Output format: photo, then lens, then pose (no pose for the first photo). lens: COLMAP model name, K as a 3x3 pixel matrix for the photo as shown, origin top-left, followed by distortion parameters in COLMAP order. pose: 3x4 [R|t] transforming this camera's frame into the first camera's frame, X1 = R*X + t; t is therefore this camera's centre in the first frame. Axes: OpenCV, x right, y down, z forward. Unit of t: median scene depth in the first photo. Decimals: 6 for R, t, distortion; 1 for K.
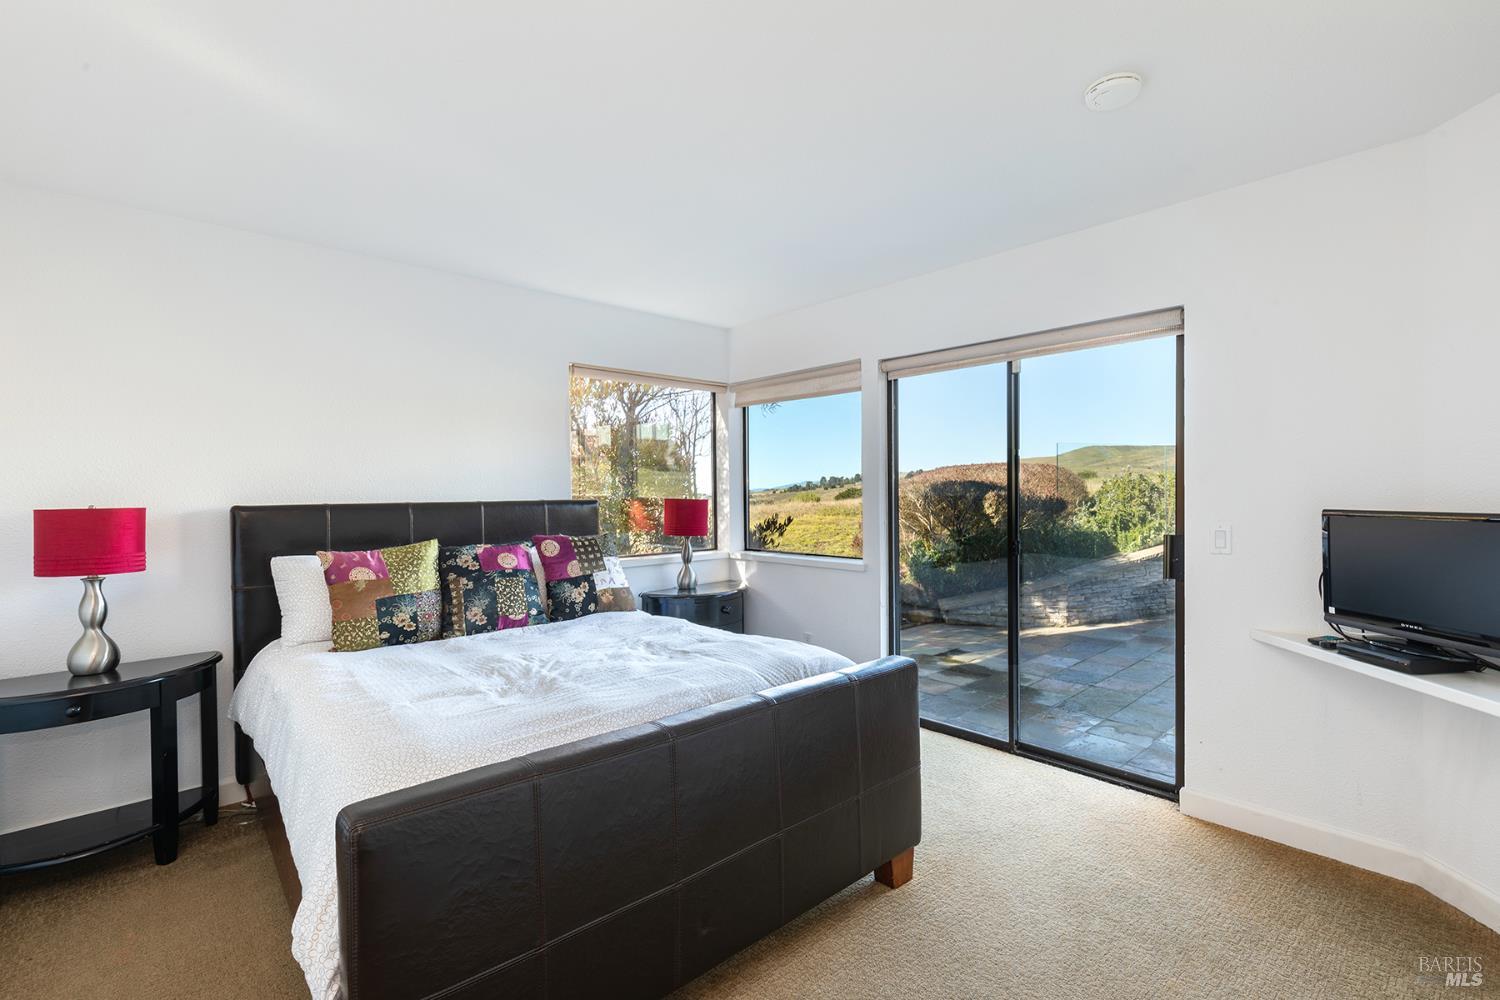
lens RADIAL K [[687.9, 0, 758.7], [0, 687.9, 493.7], [0, 0, 1]] dist [0.006331, 0.000455]
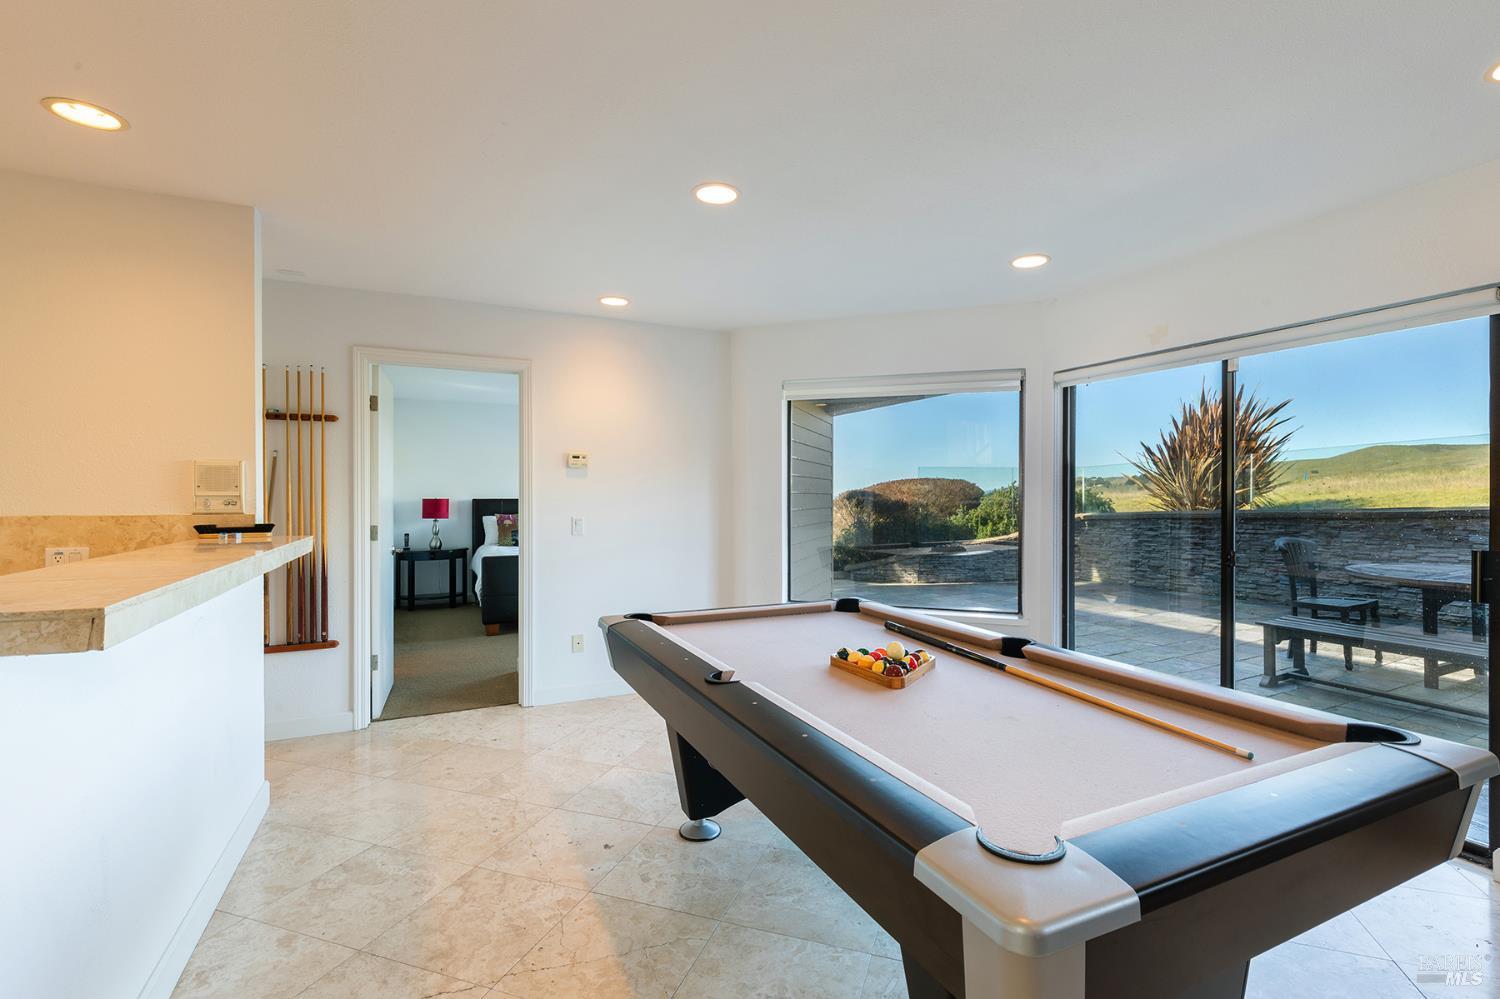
lens RADIAL K [[687.9, 0, 753.5], [0, 687.9, 496.5], [0, 0, 1]] dist [0.006331, 0.000455]
pose [[0.955792, 0.009585, -0.293887, 1.317695], [-0.011803, 0.999914, -0.005773, 0.011546], [0.293806, 0.008986, 0.955823, -1.539208]]
